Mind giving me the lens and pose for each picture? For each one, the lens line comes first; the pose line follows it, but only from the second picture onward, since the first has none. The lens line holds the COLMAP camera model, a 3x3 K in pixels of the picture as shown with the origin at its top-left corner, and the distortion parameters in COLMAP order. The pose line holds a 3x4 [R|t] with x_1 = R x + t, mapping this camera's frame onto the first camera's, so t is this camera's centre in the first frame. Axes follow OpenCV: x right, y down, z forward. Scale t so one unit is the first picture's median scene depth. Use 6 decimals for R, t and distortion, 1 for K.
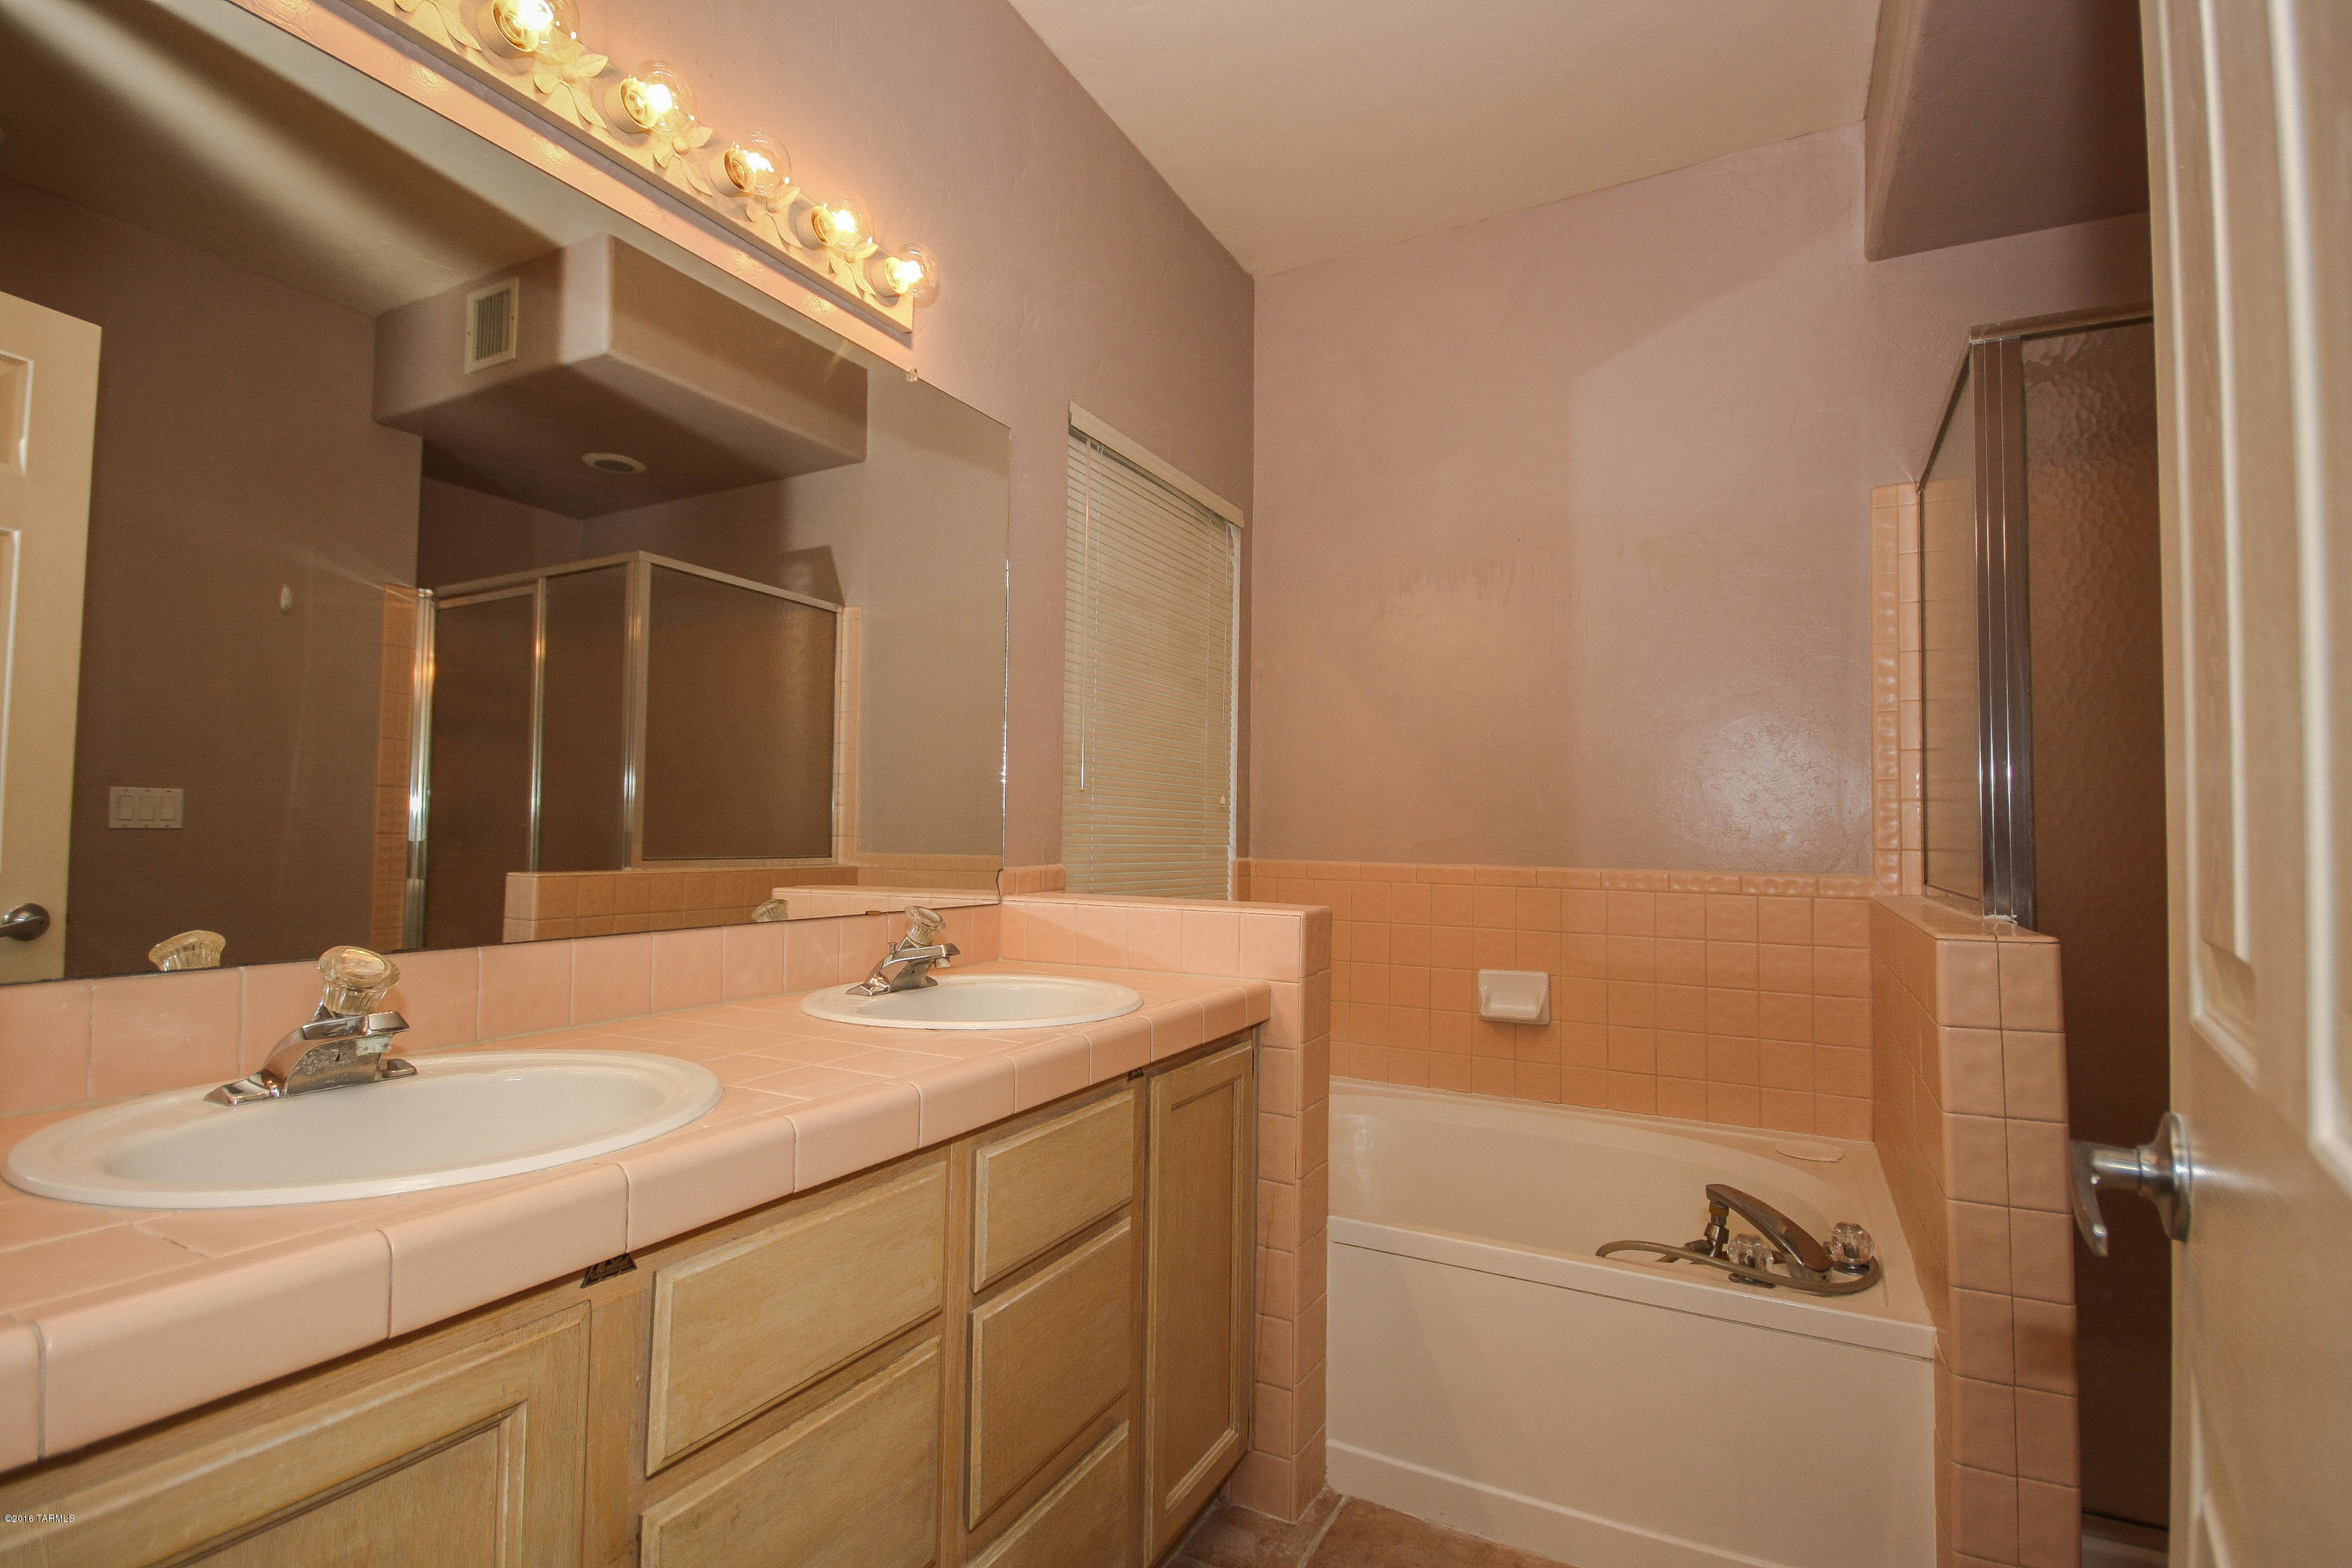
lens RADIAL K [[1105.8, 0, 1182.5], [0, 1105.8, 785.4], [0, 0, 1]] dist [0.018154, -0.017107]
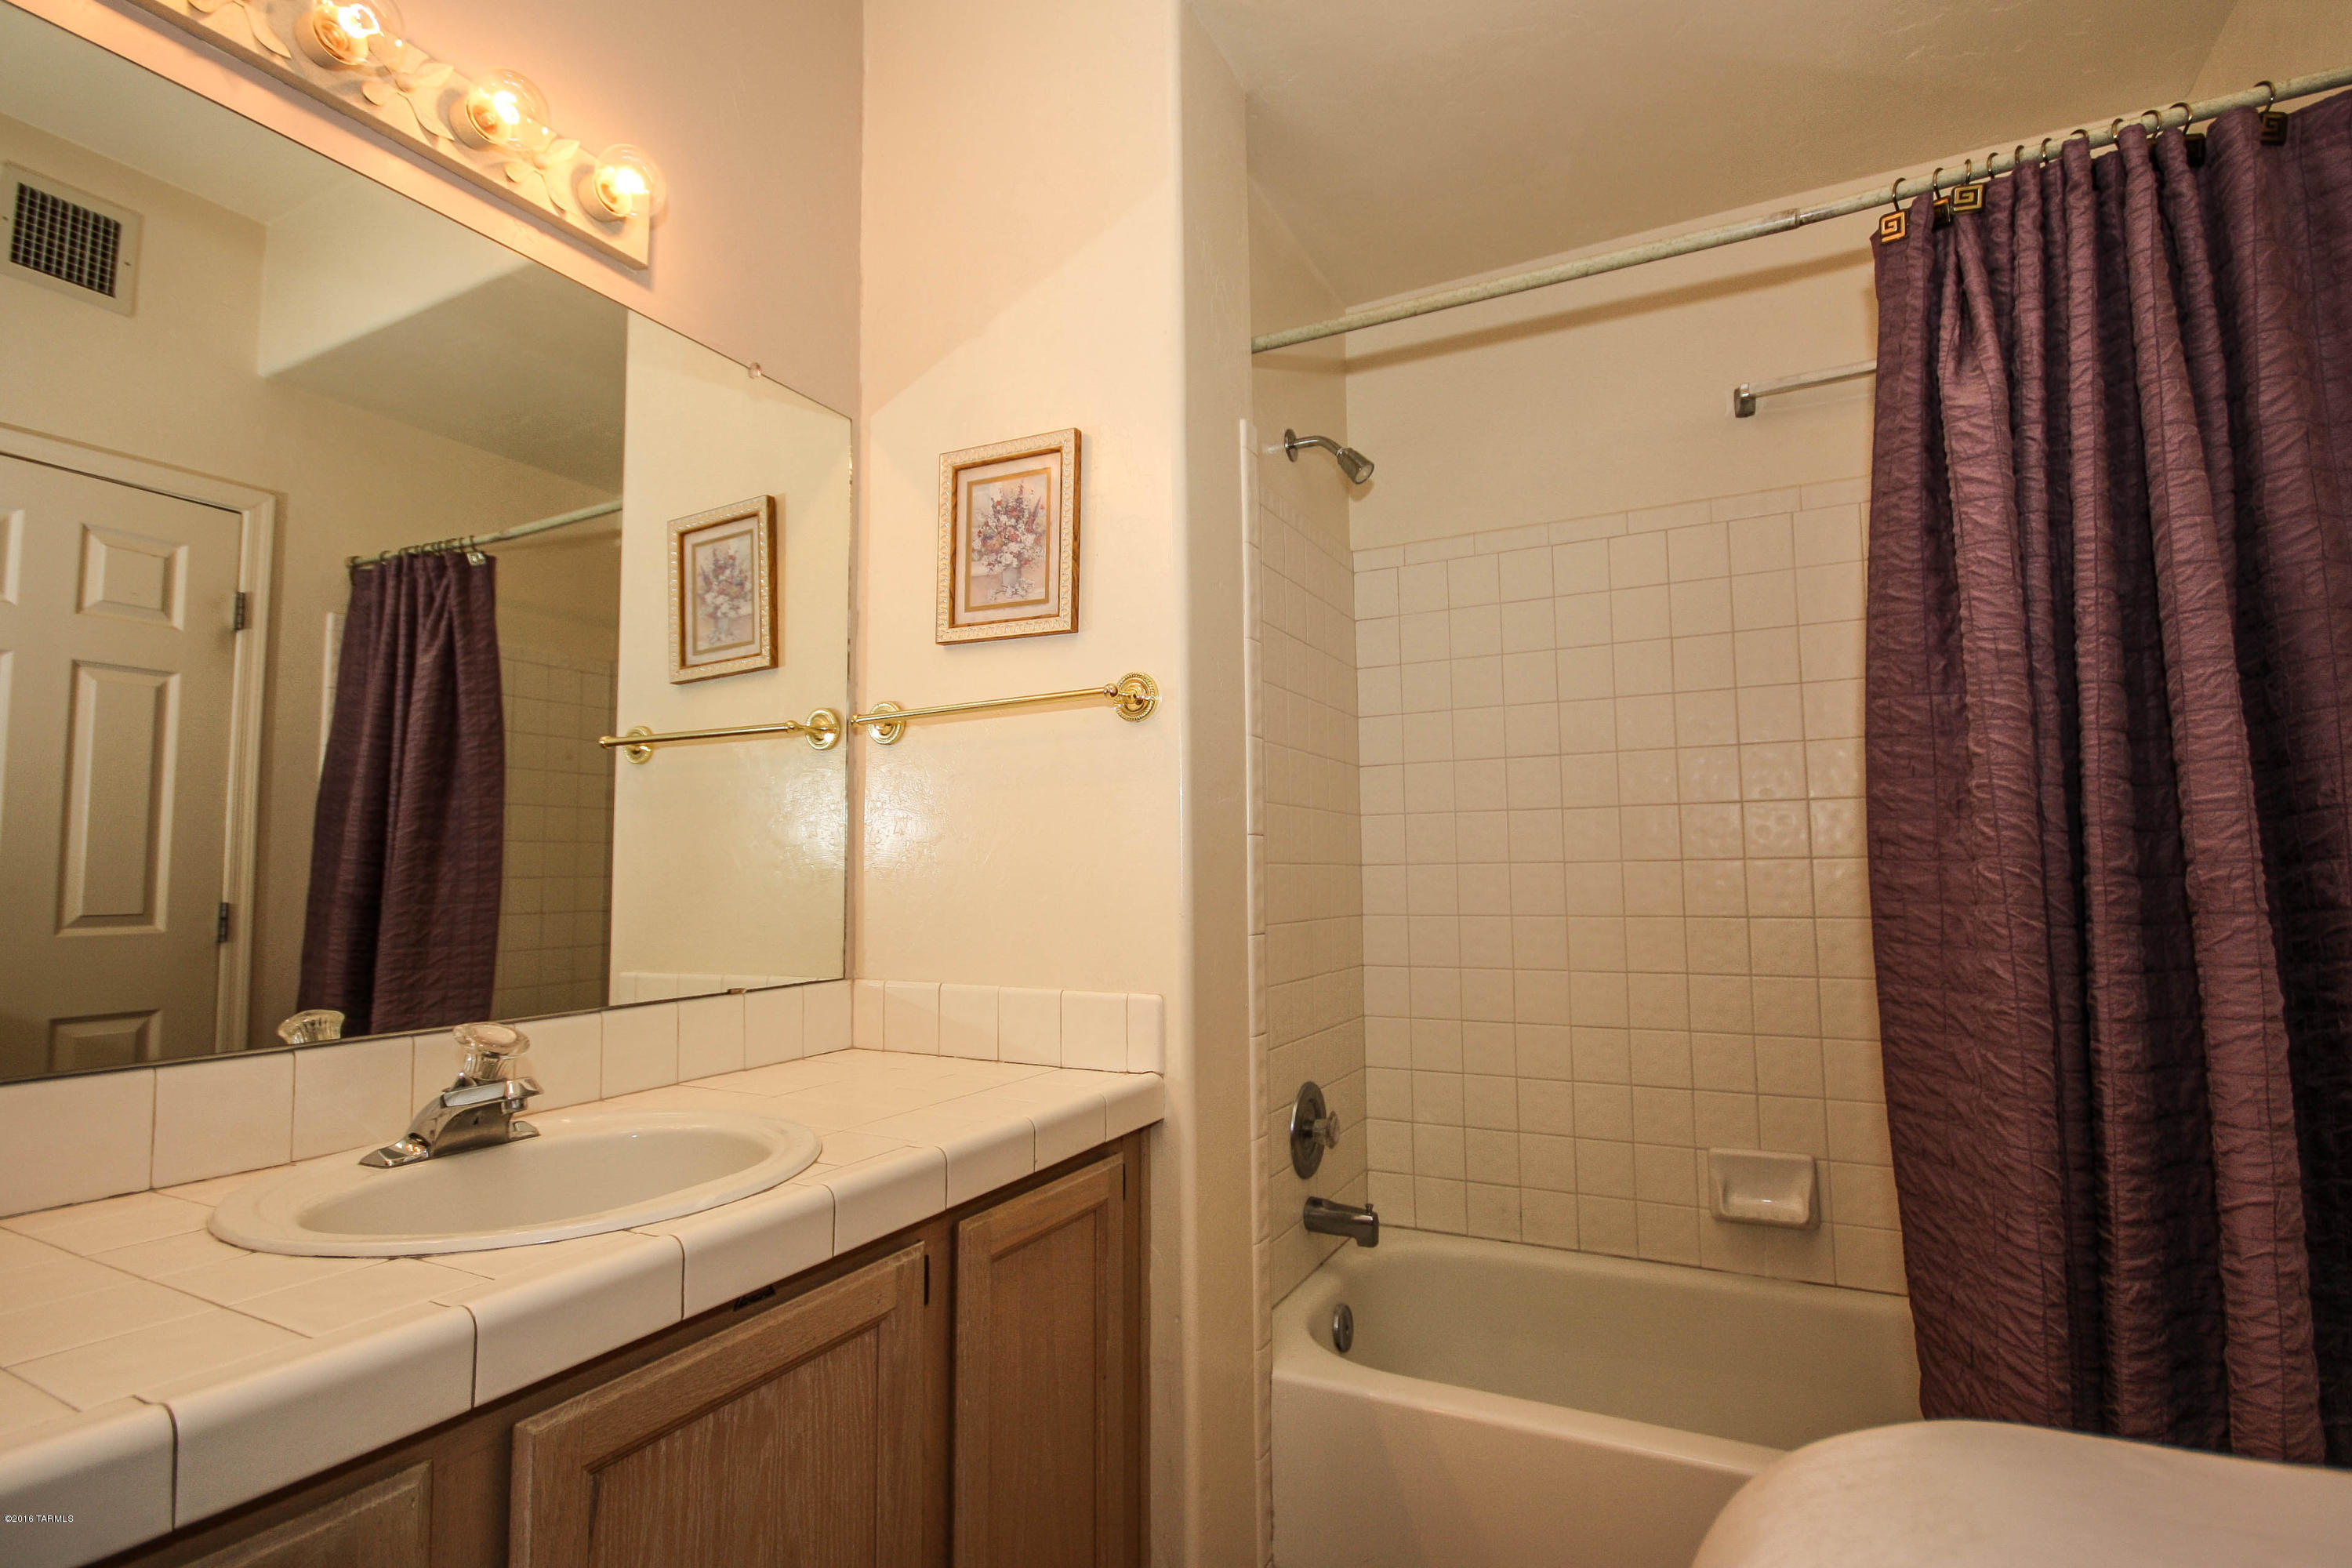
lens RADIAL K [[1105.8, 0, 1182.5], [0, 1105.8, 785.4], [0, 0, 1]] dist [0.018154, -0.017107]
pose [[0.999087, -0.042589, 0.003374, 0.120053], [0.042701, 0.997985, -0.046927, 0.012973], [-0.001369, 0.047028, 0.998893, 0.231201]]
